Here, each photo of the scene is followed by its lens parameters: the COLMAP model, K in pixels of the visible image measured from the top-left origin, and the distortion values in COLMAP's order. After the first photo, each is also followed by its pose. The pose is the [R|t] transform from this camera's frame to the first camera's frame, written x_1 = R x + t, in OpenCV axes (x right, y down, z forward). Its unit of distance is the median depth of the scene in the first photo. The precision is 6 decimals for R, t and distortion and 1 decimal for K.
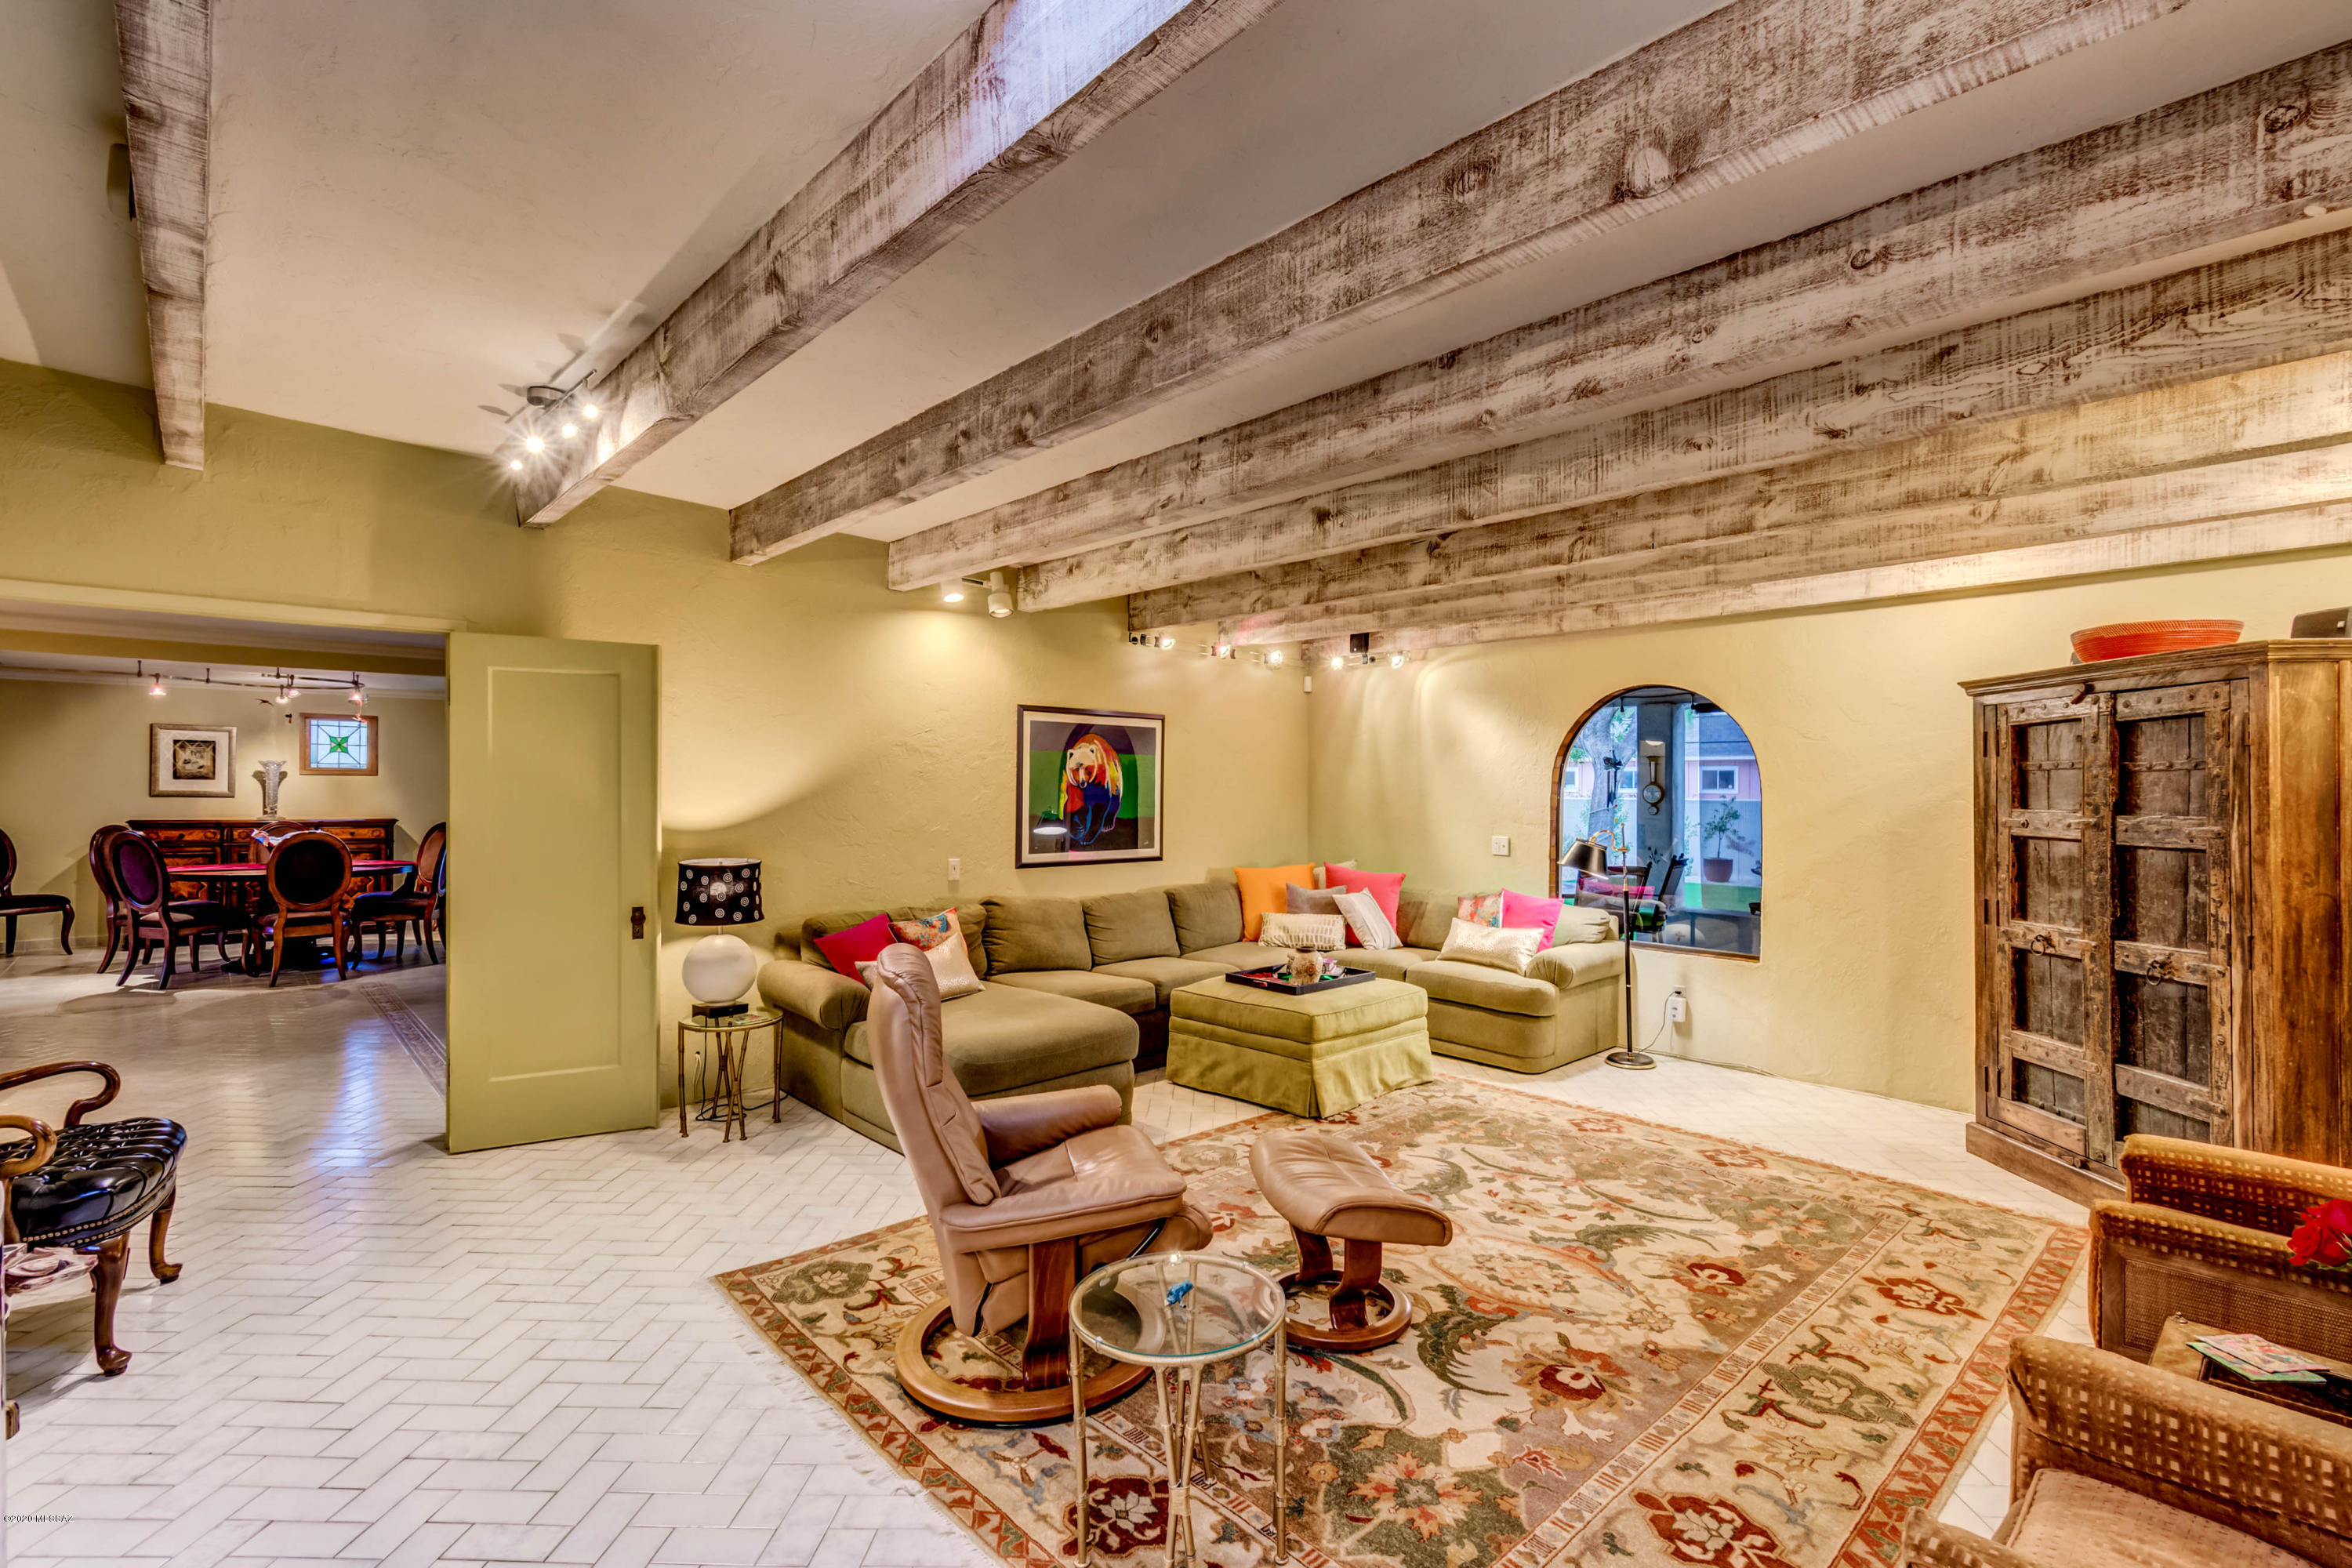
lens RADIAL K [[1081.0, 0, 1190.5], [0, 1081.0, 778.4], [0, 0, 1]] dist [-0.001351, -0.000506]
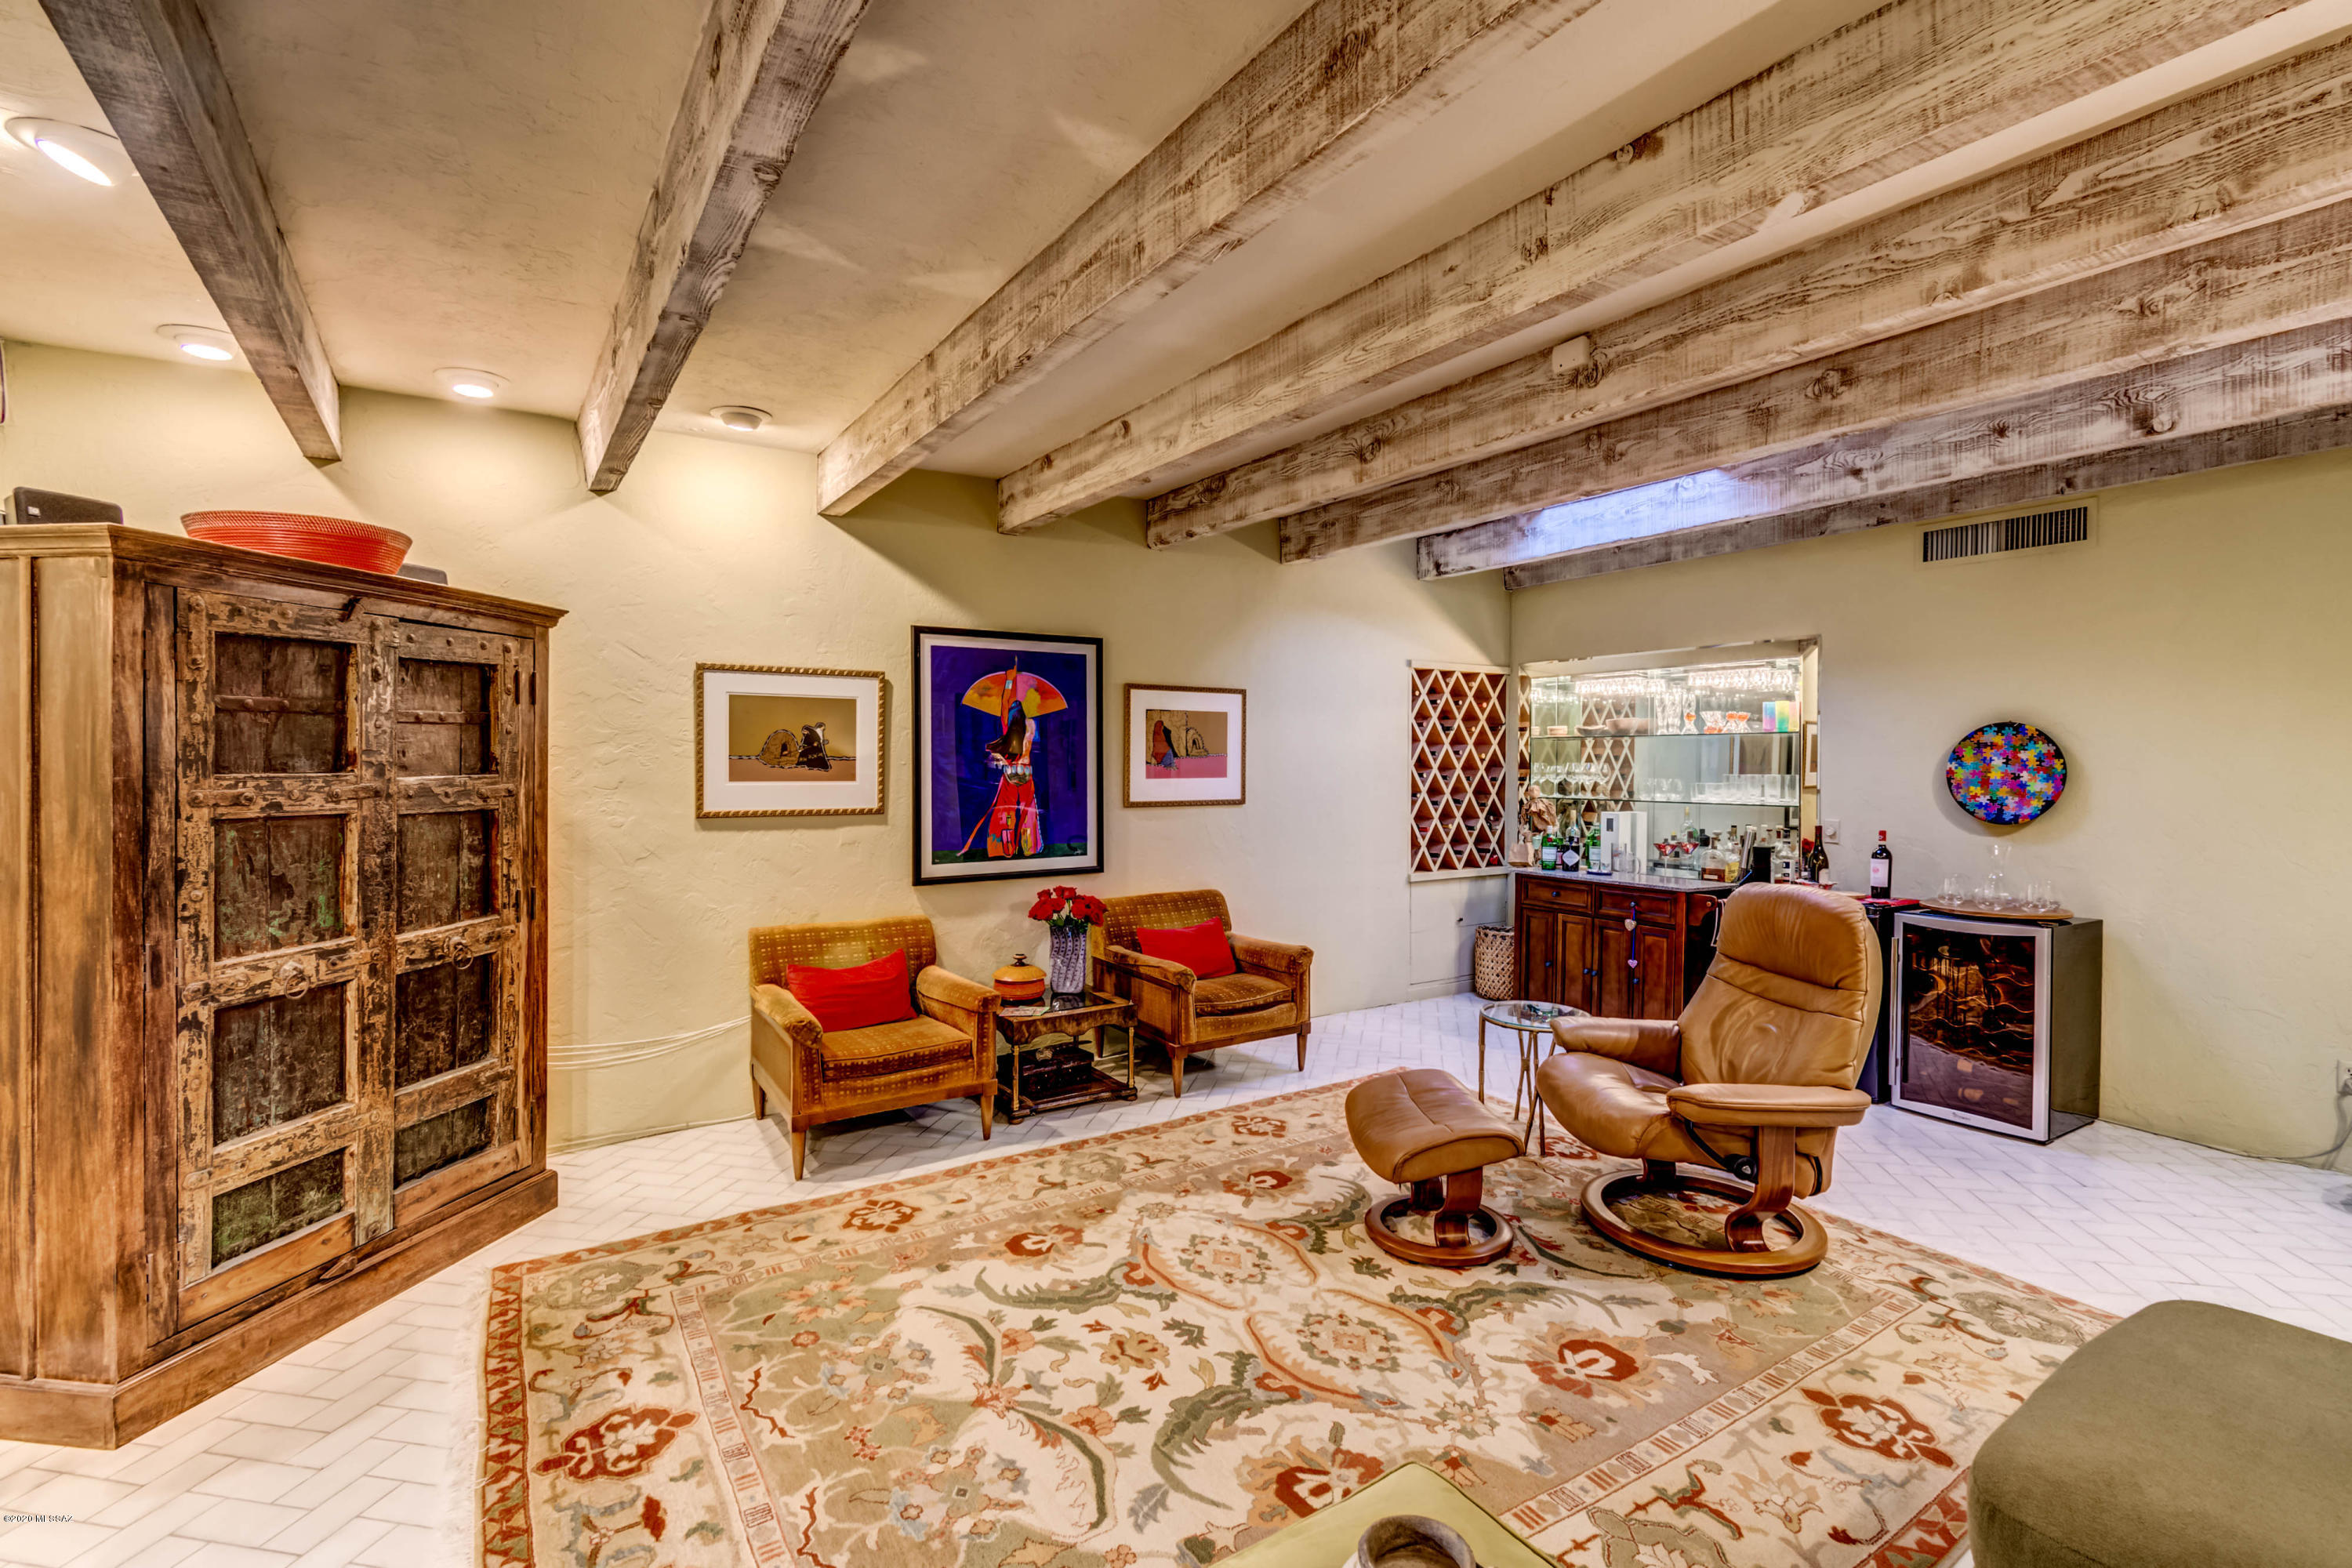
lens RADIAL K [[1081.0, 0, 1190.5], [0, 1081.0, 778.4], [0, 0, 1]] dist [-0.001351, -0.000506]
pose [[-0.987070, -0.011779, 0.159858, 0.187285], [-0.010617, 0.999911, 0.008123, 0.025368], [-0.159940, 0.006320, -0.987107, 1.898317]]
